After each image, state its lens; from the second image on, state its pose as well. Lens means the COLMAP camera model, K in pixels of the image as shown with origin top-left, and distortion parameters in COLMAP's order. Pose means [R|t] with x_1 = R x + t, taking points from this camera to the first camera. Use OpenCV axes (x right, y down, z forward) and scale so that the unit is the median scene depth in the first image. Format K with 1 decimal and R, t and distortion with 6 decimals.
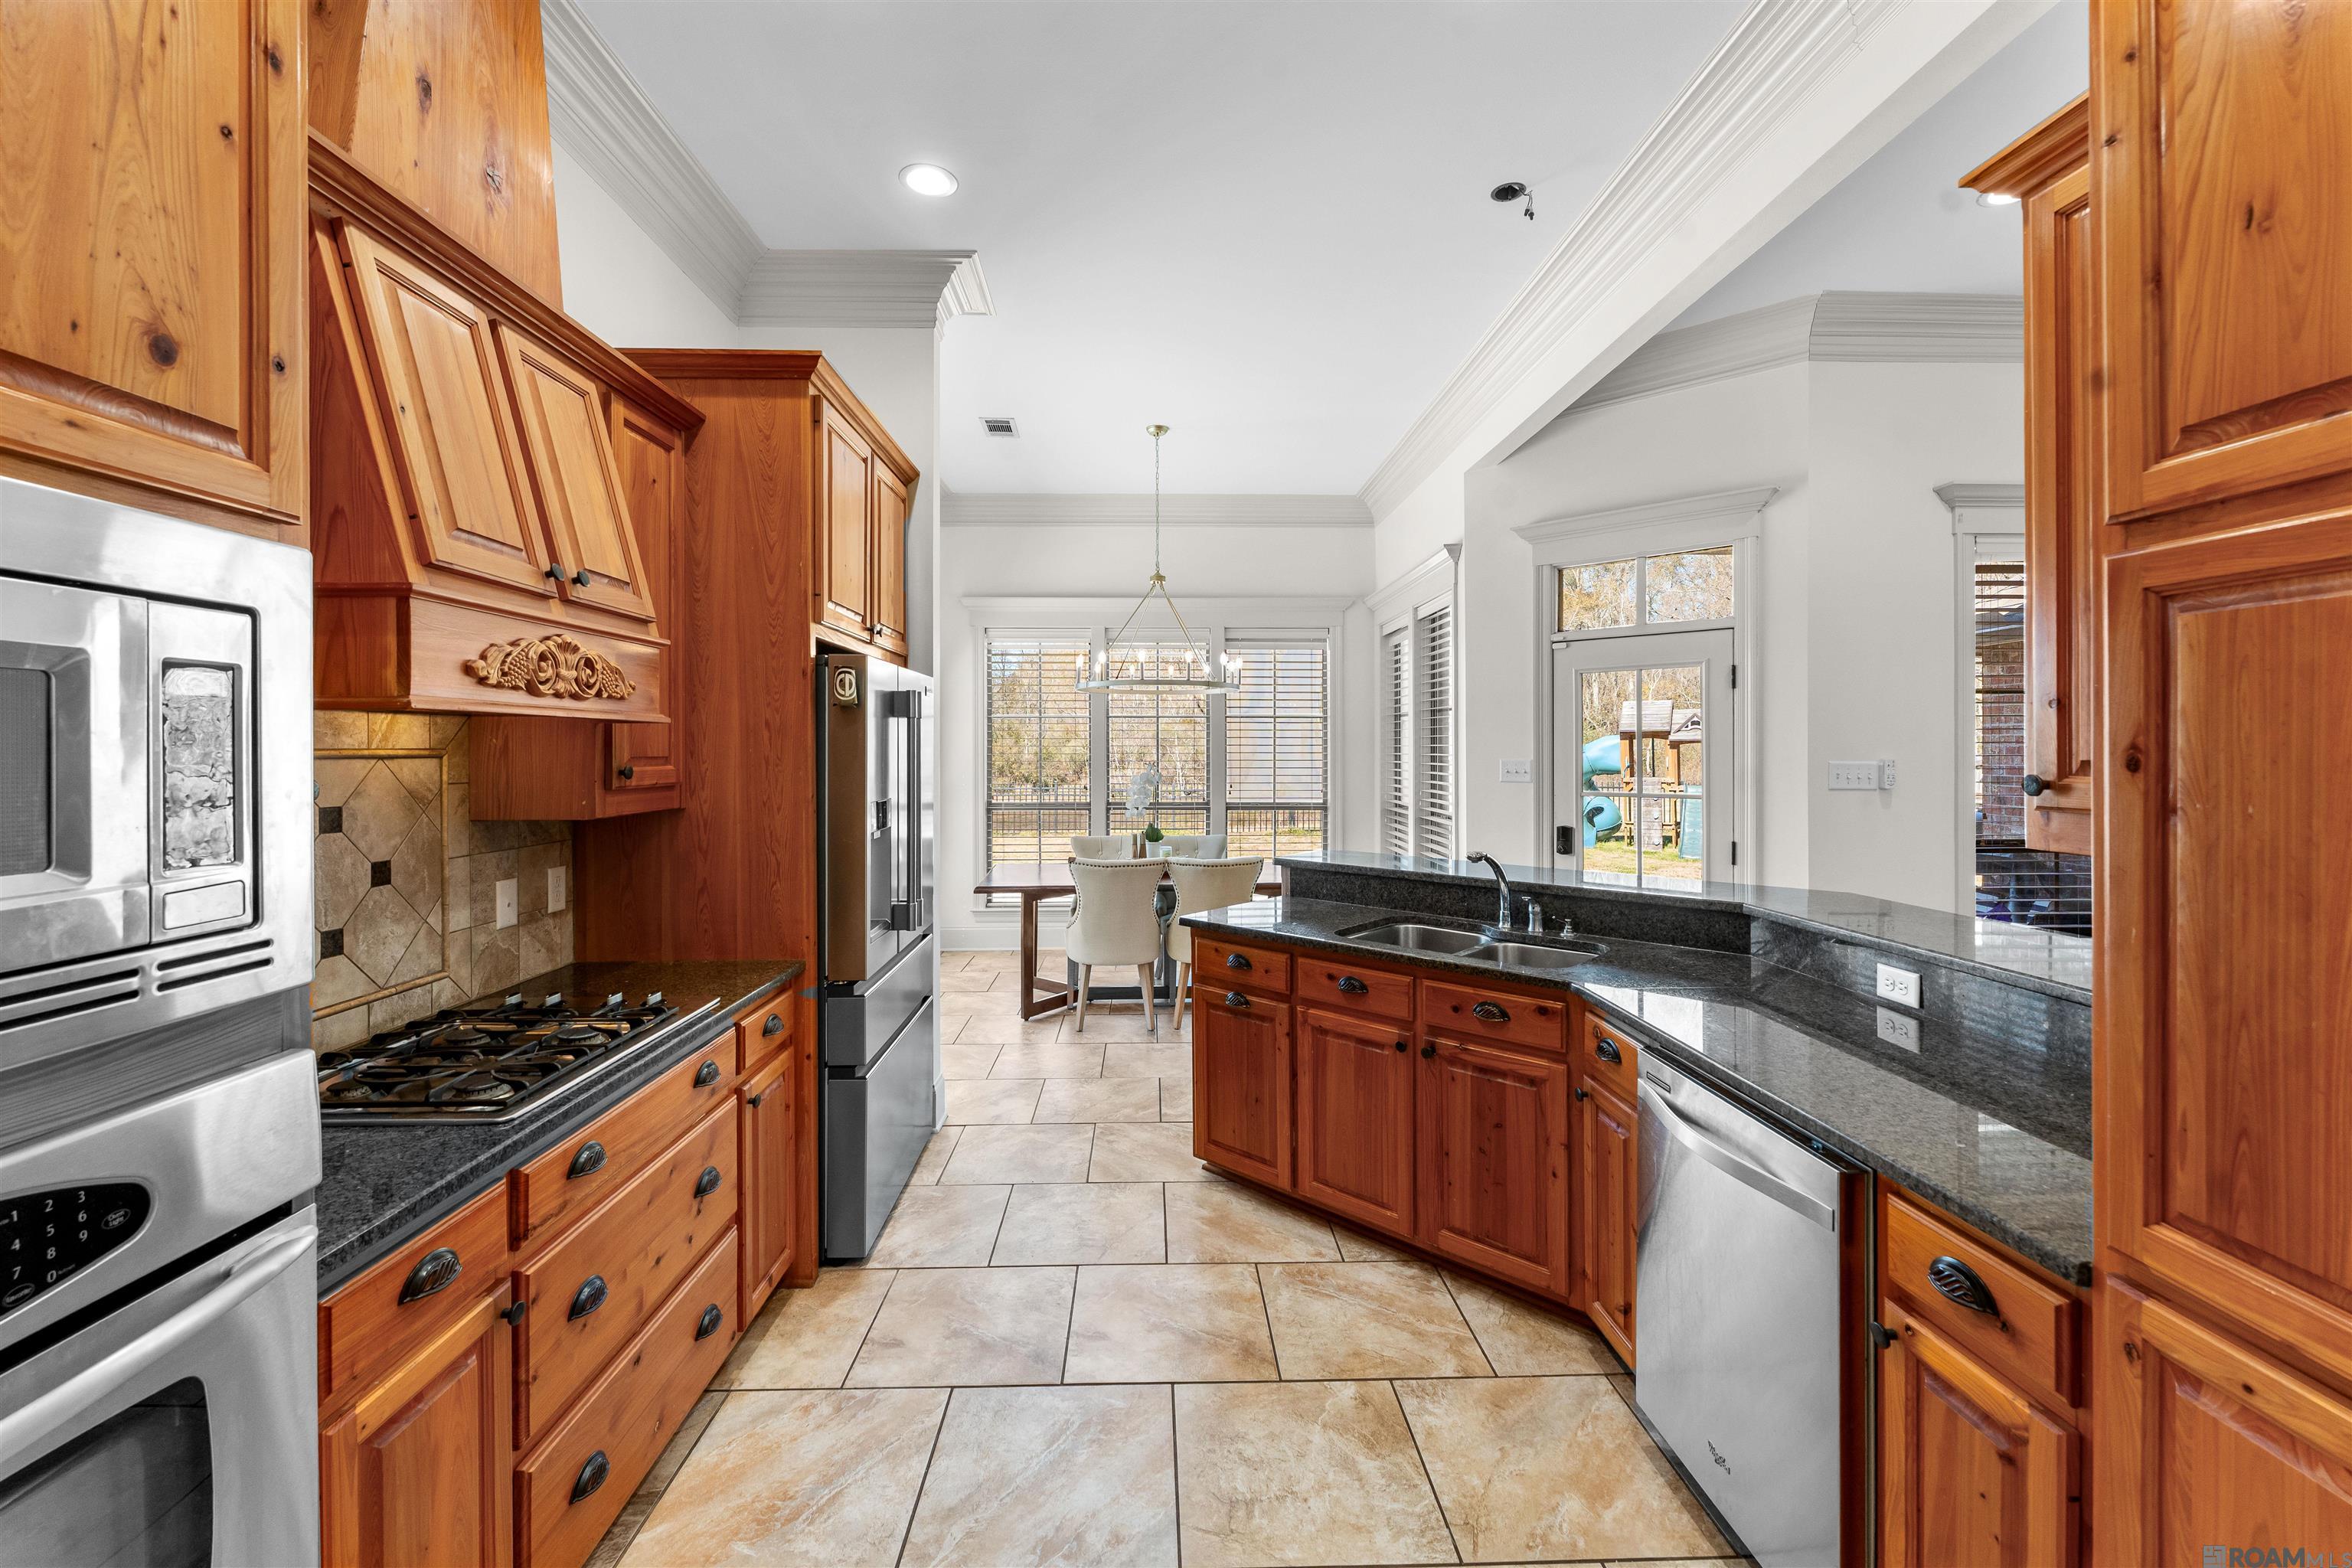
lens RADIAL K [[952.3, 0, 1176.5], [0, 952.3, 741.9], [0, 0, 1]] dist [-0.000916, 0.000086]
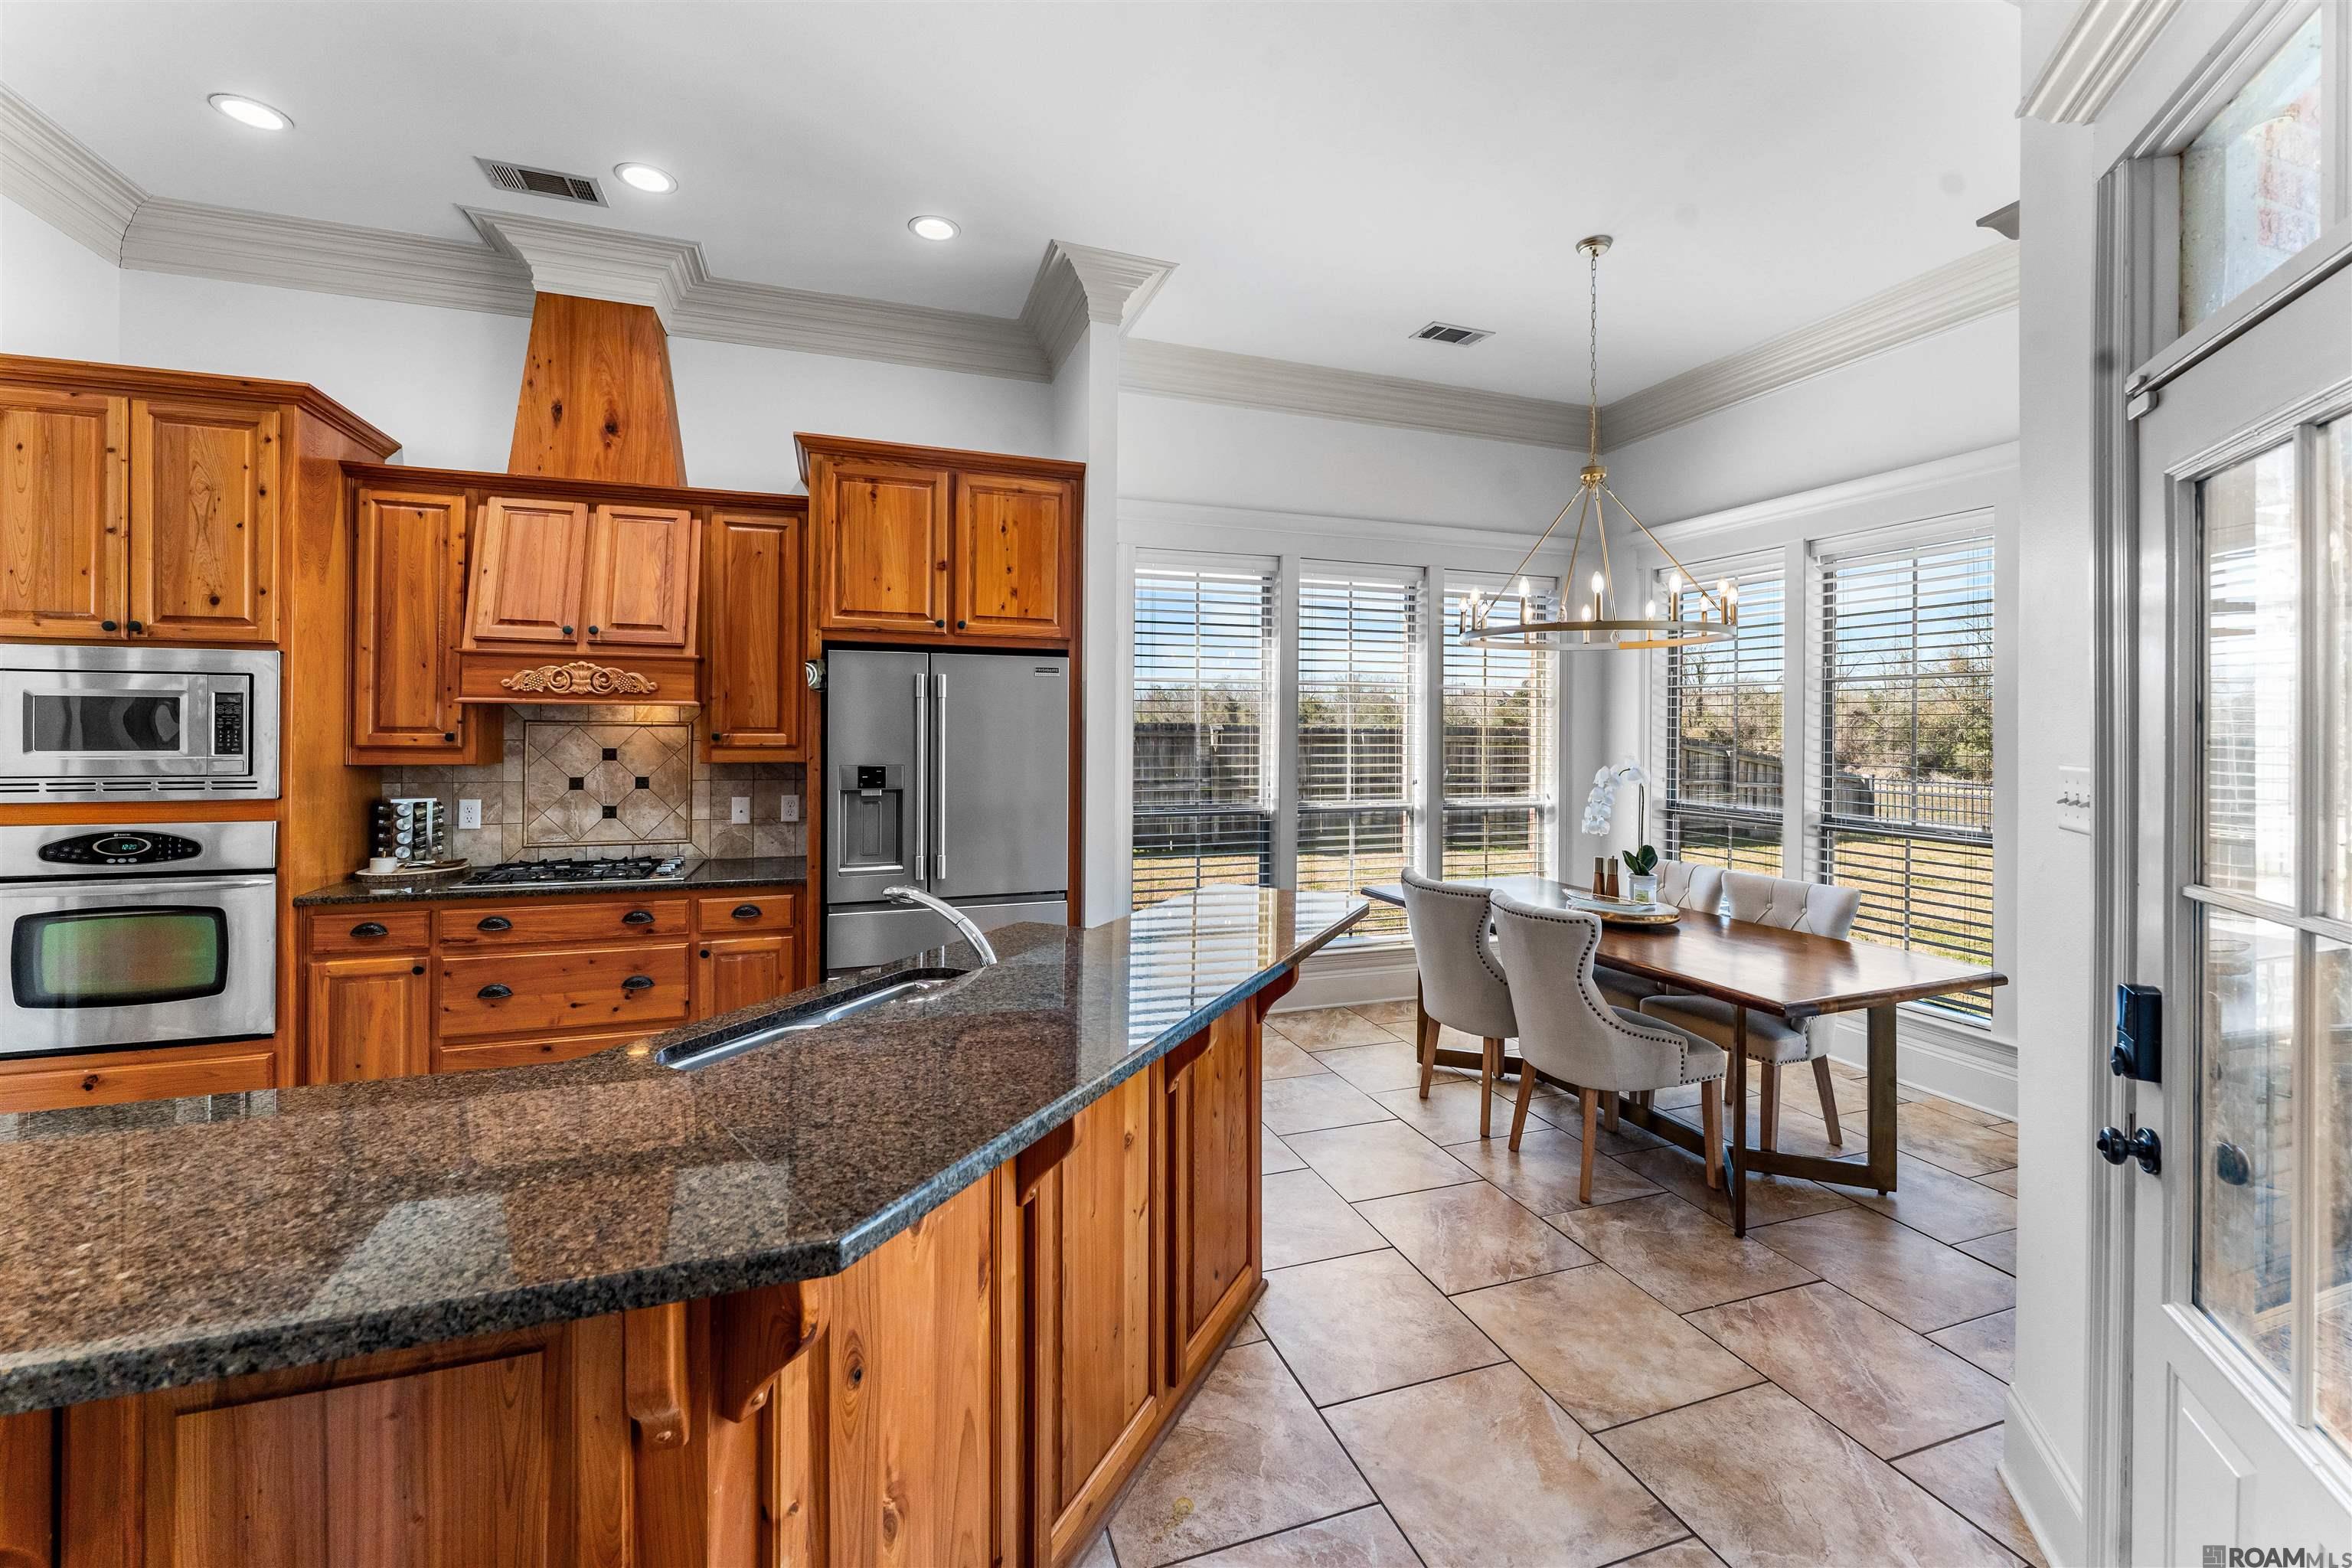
lens RADIAL K [[965.1, 0, 1184.6], [0, 965.1, 728.8], [0, 0, 1]] dist [-0.000470, 0.000034]
pose [[0.307608, 0.006161, -0.951493, 1.067115], [-0.001130, 0.999981, 0.006110, 0.005906], [0.951512, -0.000804, 0.307609, 1.054992]]
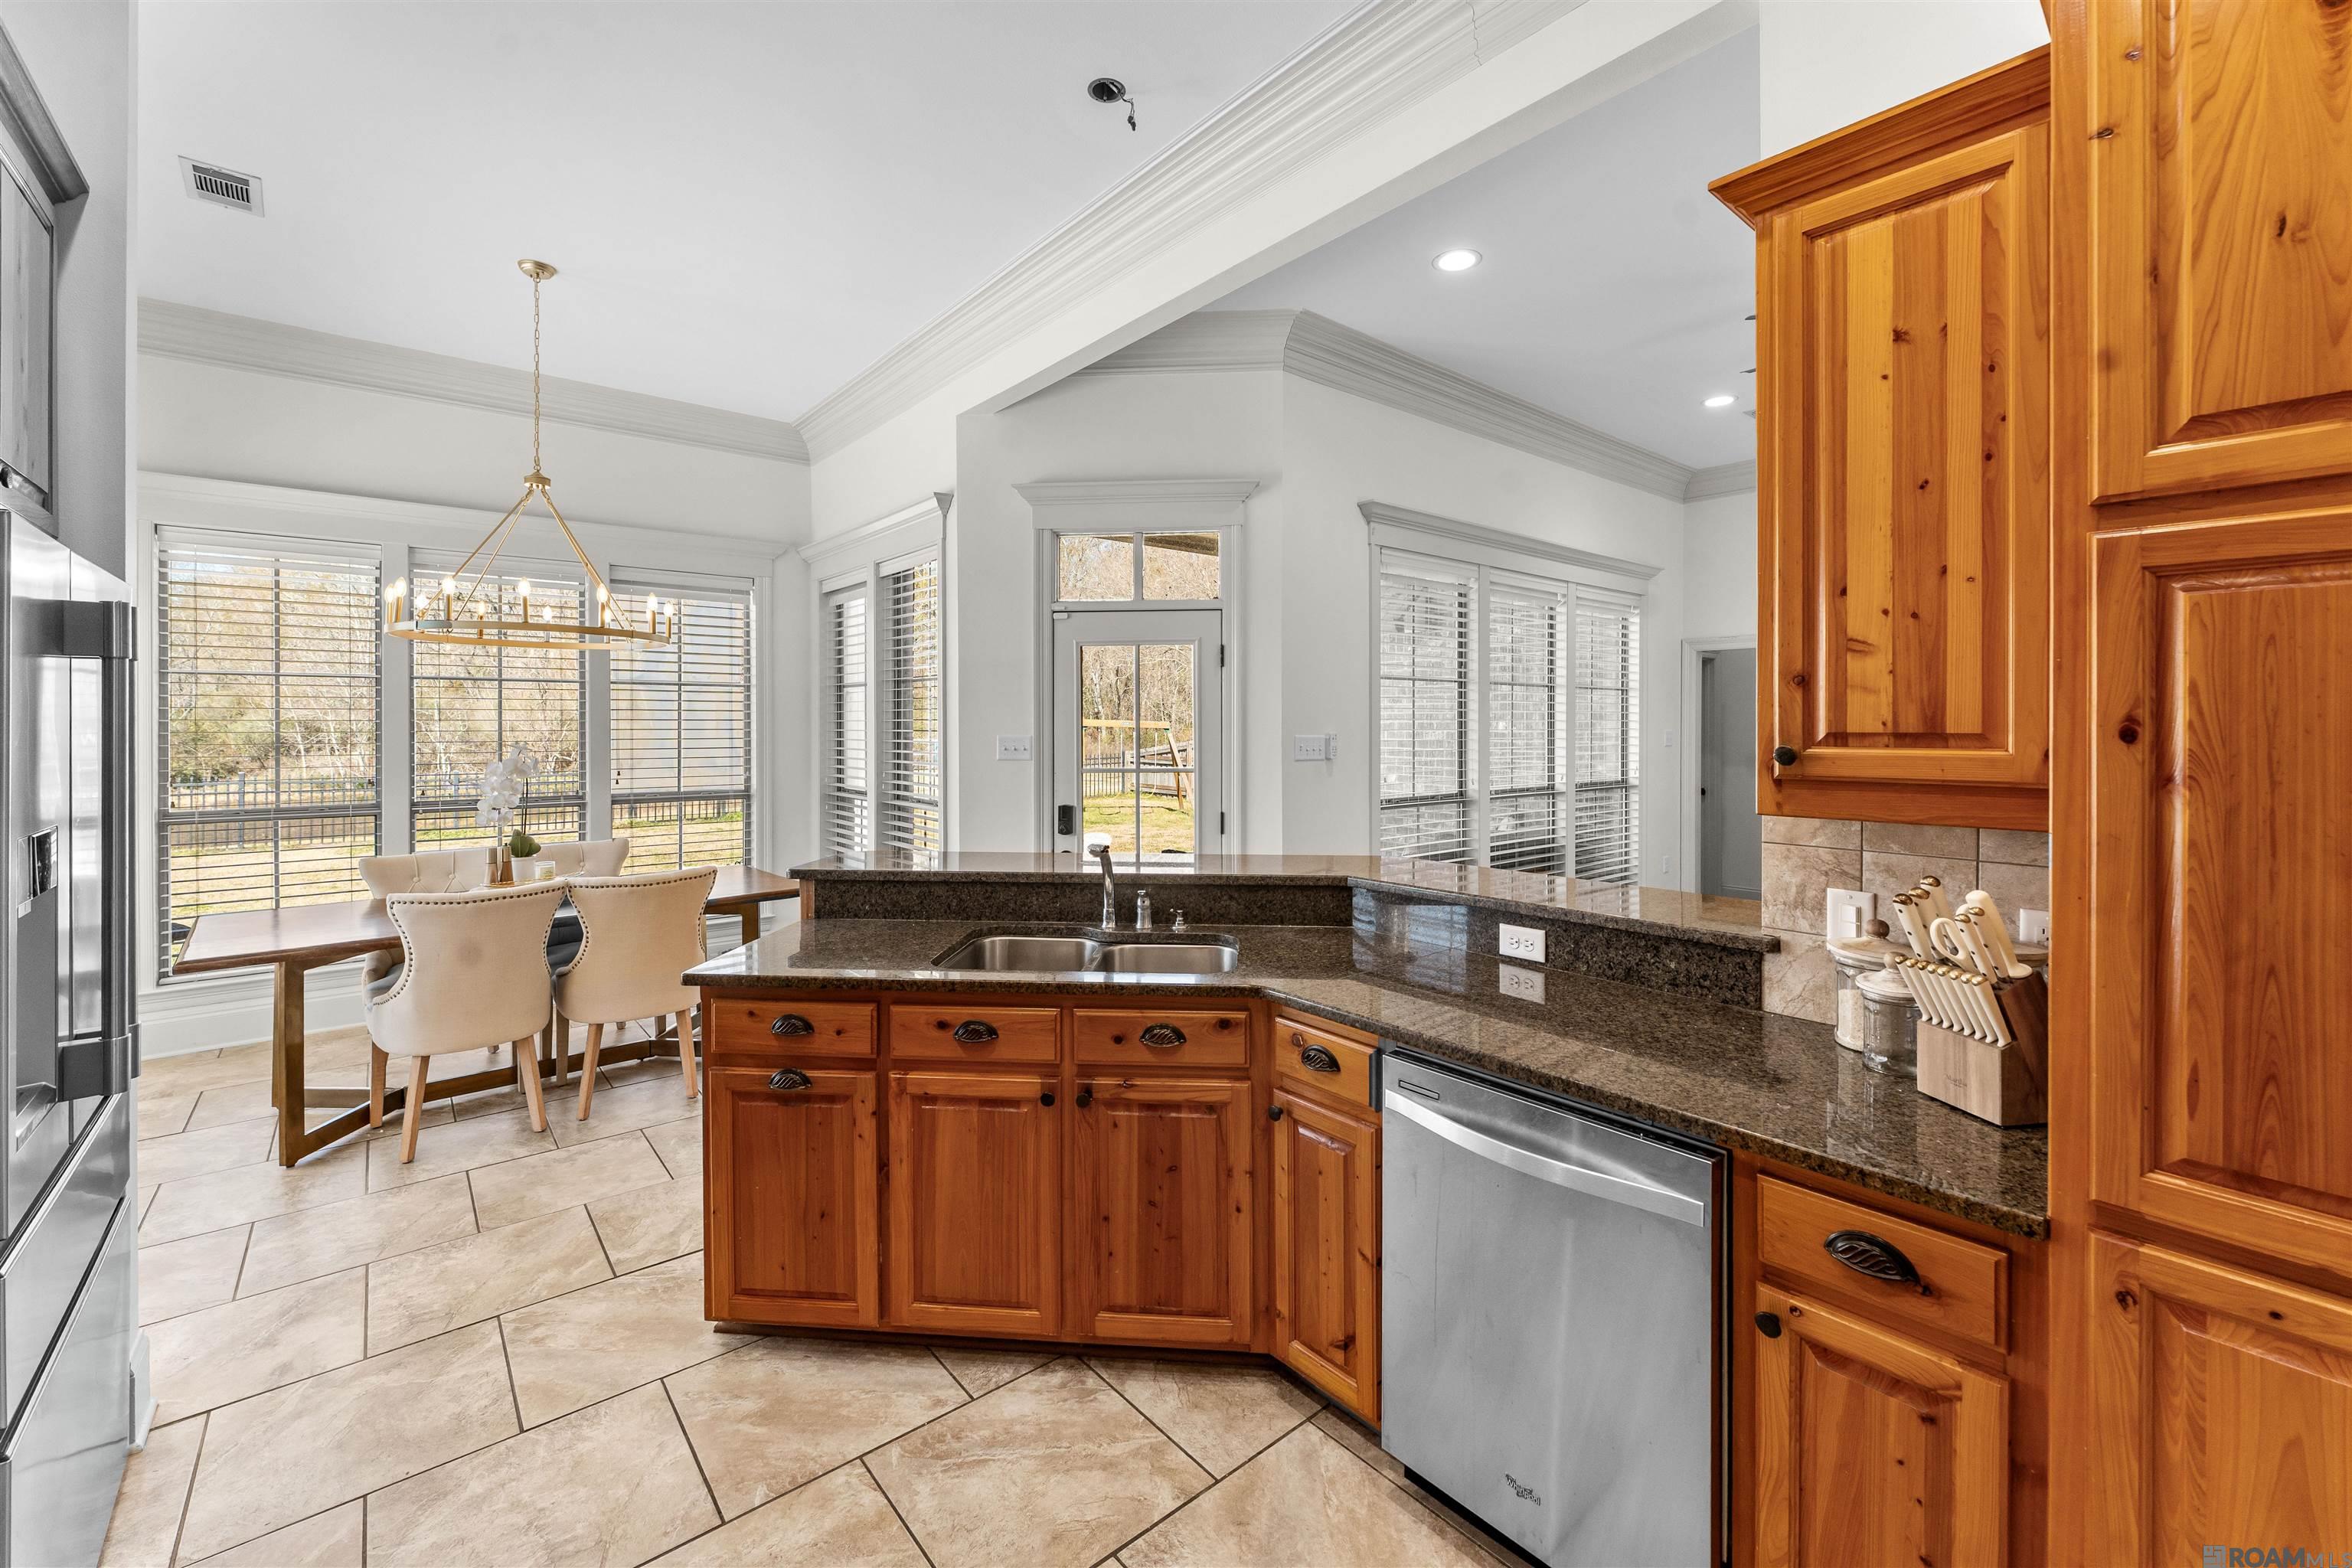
lens RADIAL K [[957.7, 0, 1175.7], [0, 957.7, 720.9], [0, 0, 1]] dist [-0.001136, -0.000132]
pose [[0.784828, 0.002434, 0.619709, -0.176053], [-0.004262, 0.999990, 0.001470, 0.003906], [-0.619699, -0.003795, 0.784830, 0.312570]]
